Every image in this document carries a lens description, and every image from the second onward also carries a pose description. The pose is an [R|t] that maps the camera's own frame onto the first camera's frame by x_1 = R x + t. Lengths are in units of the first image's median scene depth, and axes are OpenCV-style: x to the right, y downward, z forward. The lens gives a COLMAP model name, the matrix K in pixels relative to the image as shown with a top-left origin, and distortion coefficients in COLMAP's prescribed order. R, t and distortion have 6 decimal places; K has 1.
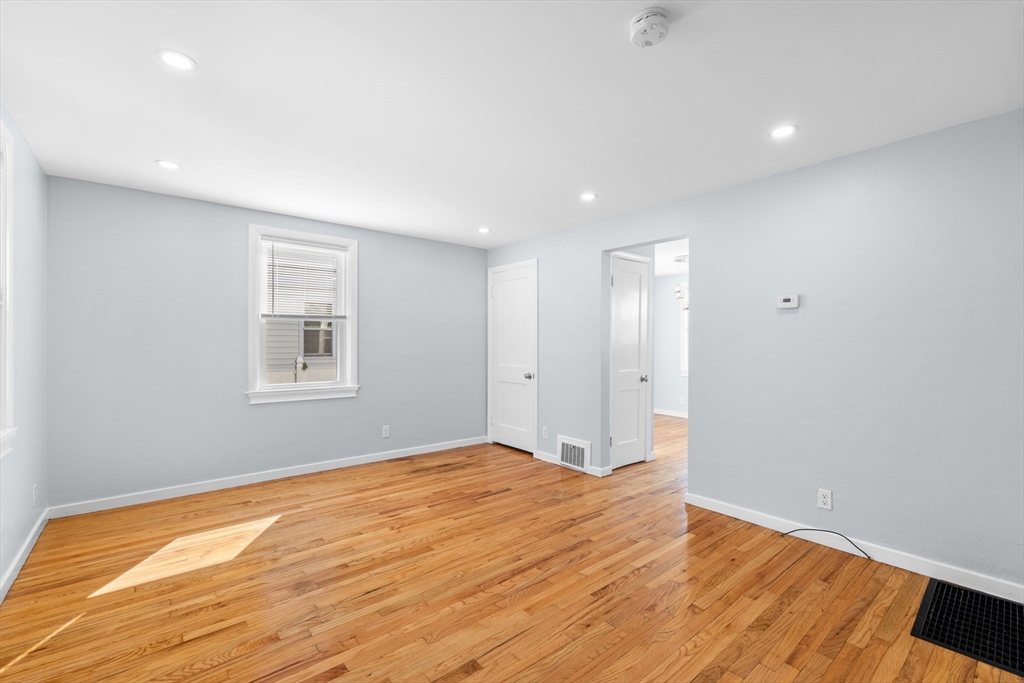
lens RADIAL K [[437.0, 0, 512.0], [0, 437.0, 341.5], [0, 0, 1]] dist [-0.001342, 0.000310]
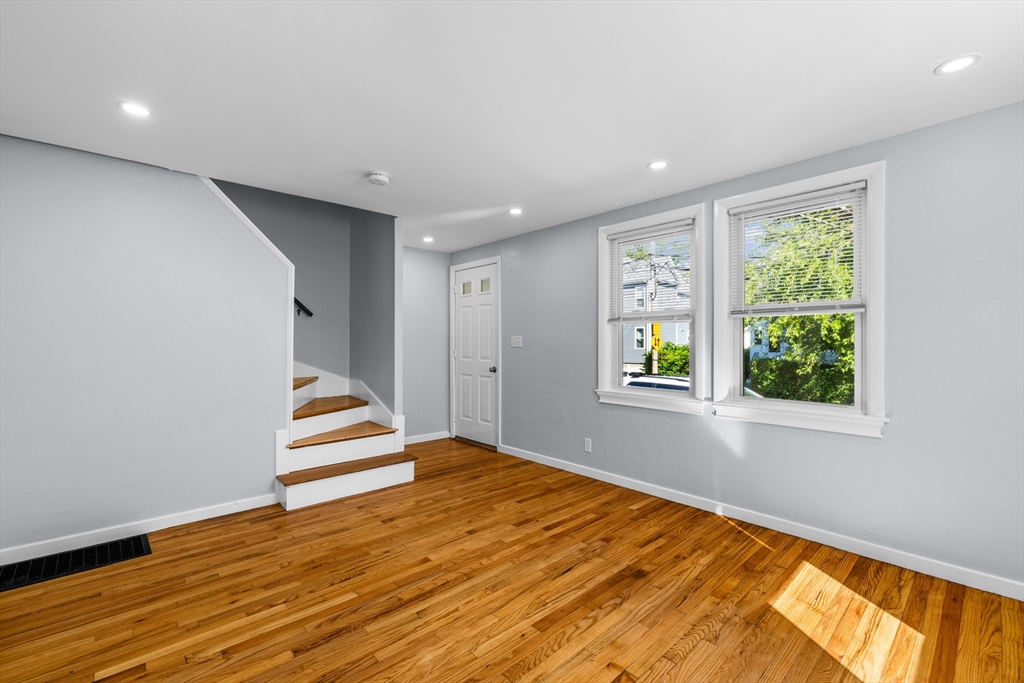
lens RADIAL K [[442.5, 0, 511.7], [0, 442.5, 346.2], [0, 0, 1]] dist [0.002064, 0.000985]
pose [[-0.999197, -0.003692, -0.039902, -0.104251], [-0.003918, 0.999977, 0.005589, 0.005839], [0.039880, 0.005740, -0.999188, 1.595205]]
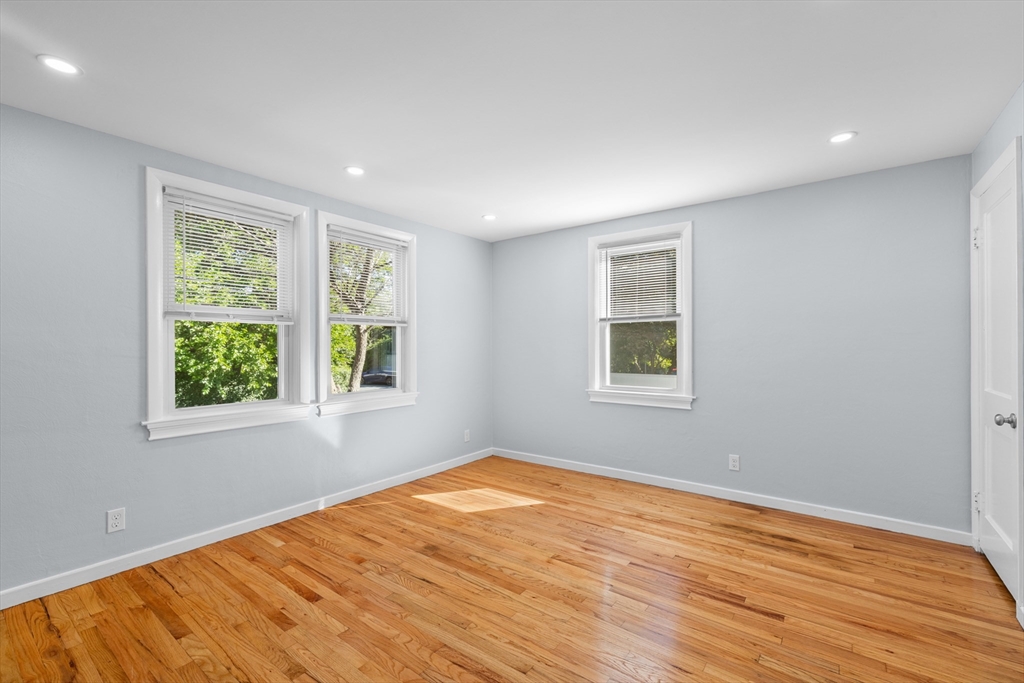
lens RADIAL K [[442.5, 0, 511.7], [0, 442.5, 346.2], [0, 0, 1]] dist [0.002064, 0.000985]
pose [[0.229102, -0.003202, -0.973397, 0.585954], [0.007814, 0.999968, -0.001450, 0.006701], [0.973371, -0.007274, 0.229120, 0.732689]]
